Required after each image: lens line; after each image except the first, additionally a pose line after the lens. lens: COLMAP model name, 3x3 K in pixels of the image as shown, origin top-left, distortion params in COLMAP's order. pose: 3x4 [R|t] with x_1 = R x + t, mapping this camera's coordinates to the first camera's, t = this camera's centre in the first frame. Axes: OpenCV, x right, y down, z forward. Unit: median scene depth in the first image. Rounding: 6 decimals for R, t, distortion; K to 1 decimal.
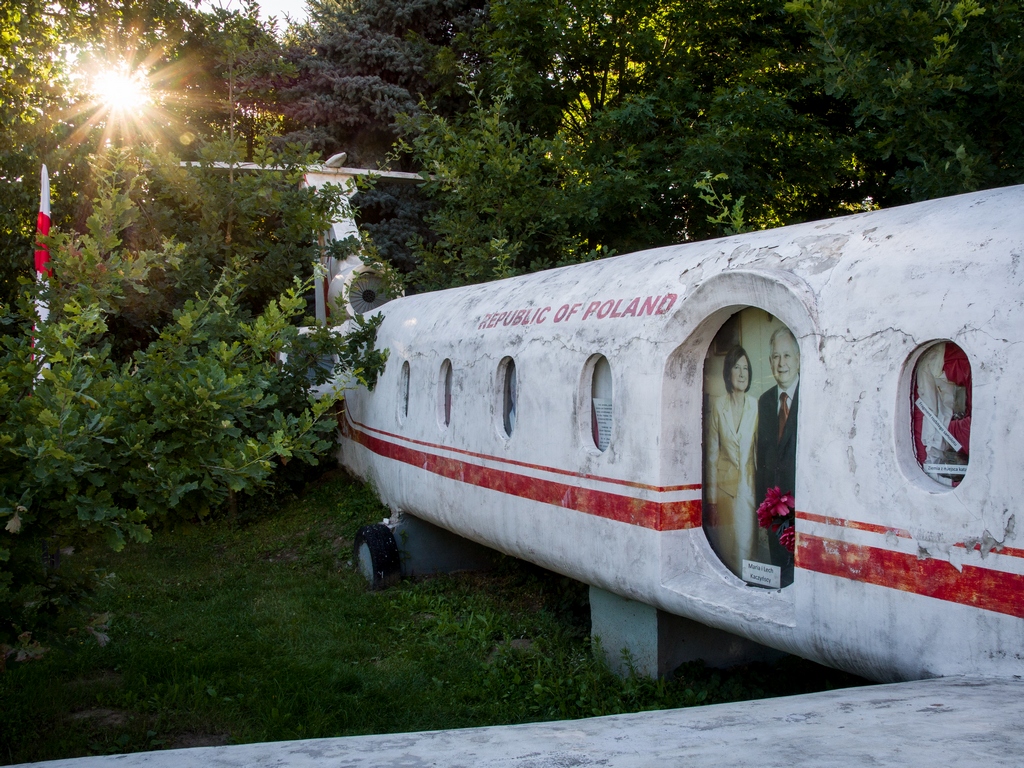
lens RADIAL K [[943.0, 0, 512.0], [0, 943.0, 384.0], [0, 0, 1]] dist [-0.063945, 0.006314]
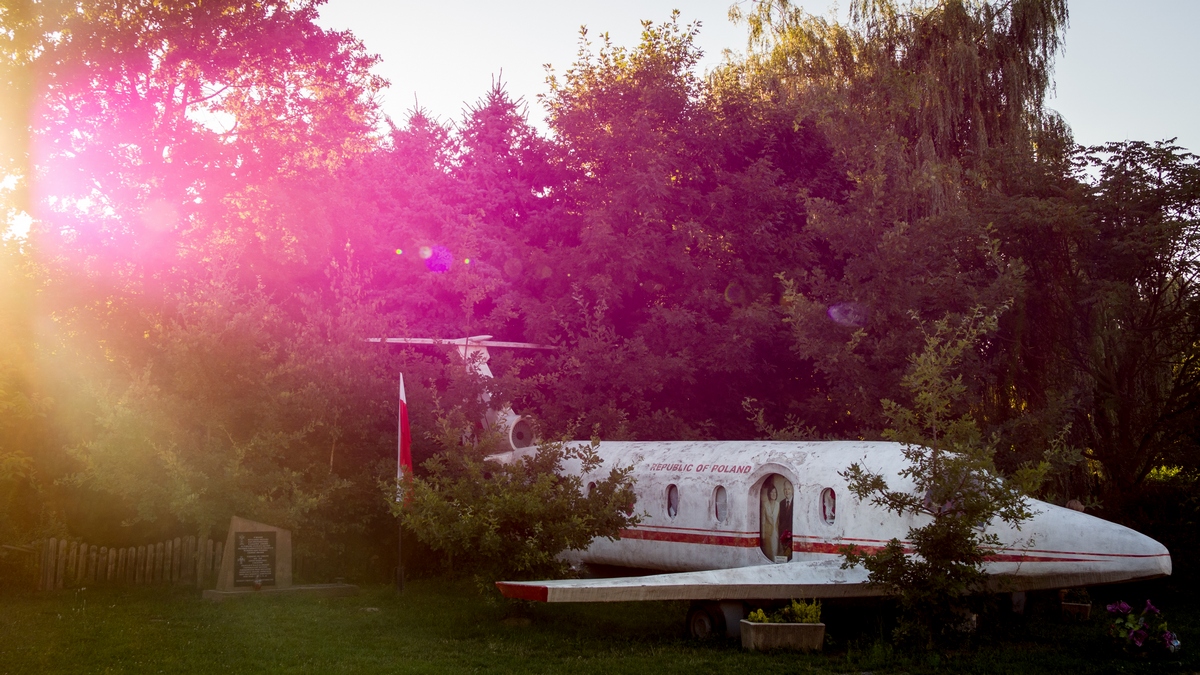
lens RADIAL K [[1375.1, 0, 600.0], [0, 1375.1, 337.5], [0, 0, 1]] dist [-0.004347, 0.000721]
pose [[0.983238, 0.031270, 0.179623, -1.060000], [-0.012265, 0.994295, -0.105955, -0.034773], [-0.181912, 0.101976, 0.978013, -3.113660]]
